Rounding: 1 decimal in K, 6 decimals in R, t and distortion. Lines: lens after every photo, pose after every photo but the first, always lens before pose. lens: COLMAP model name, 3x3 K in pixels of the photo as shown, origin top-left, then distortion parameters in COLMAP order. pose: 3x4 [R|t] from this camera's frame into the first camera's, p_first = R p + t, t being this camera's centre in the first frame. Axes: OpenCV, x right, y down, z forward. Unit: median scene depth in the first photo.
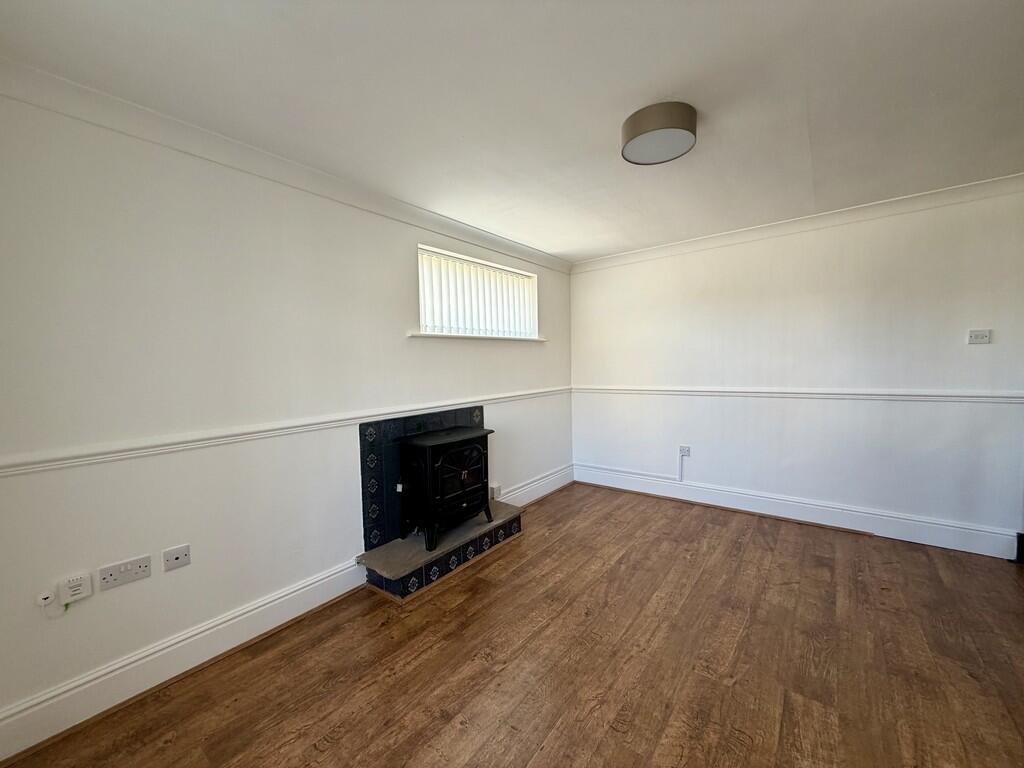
lens RADIAL K [[408.0, 0, 512.1], [0, 408.0, 384.6], [0, 0, 1]] dist [-0.000652, -0.000025]
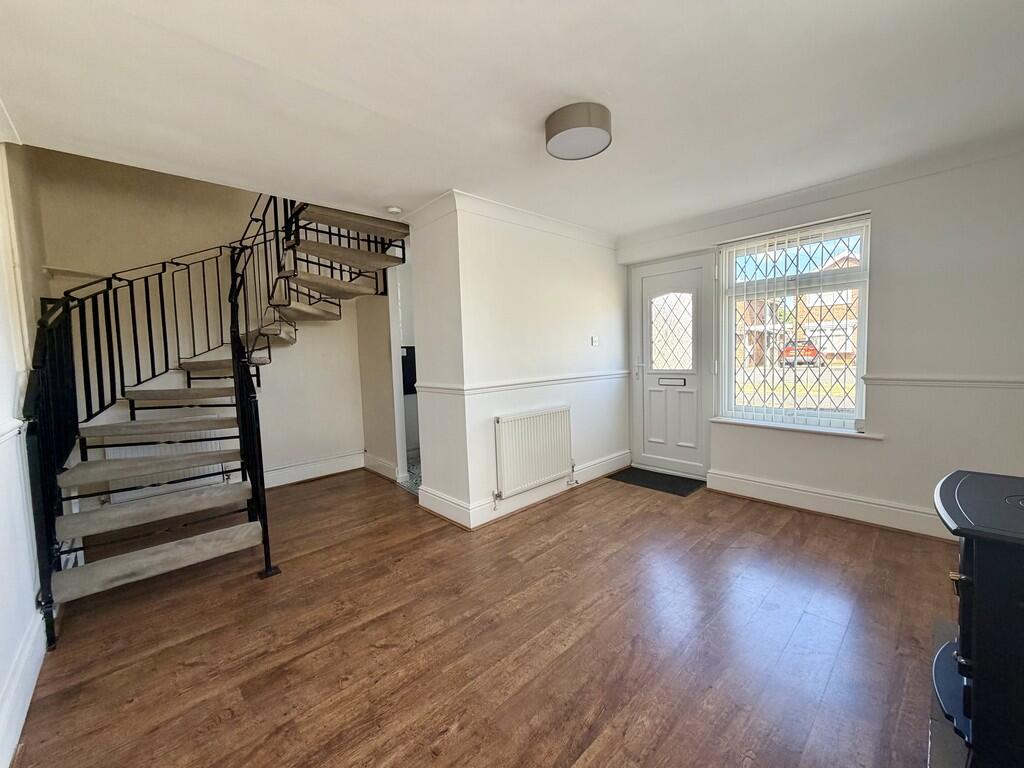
lens RADIAL K [[408.0, 0, 511.9], [0, 408.0, 380.2], [0, 0, 1]] dist [-0.000652, -0.000025]
pose [[-0.984680, 0.047440, 0.167795, 0.309015], [0.067452, 0.990997, 0.115653, -0.086030], [-0.160798, 0.125199, -0.979014, 1.767902]]
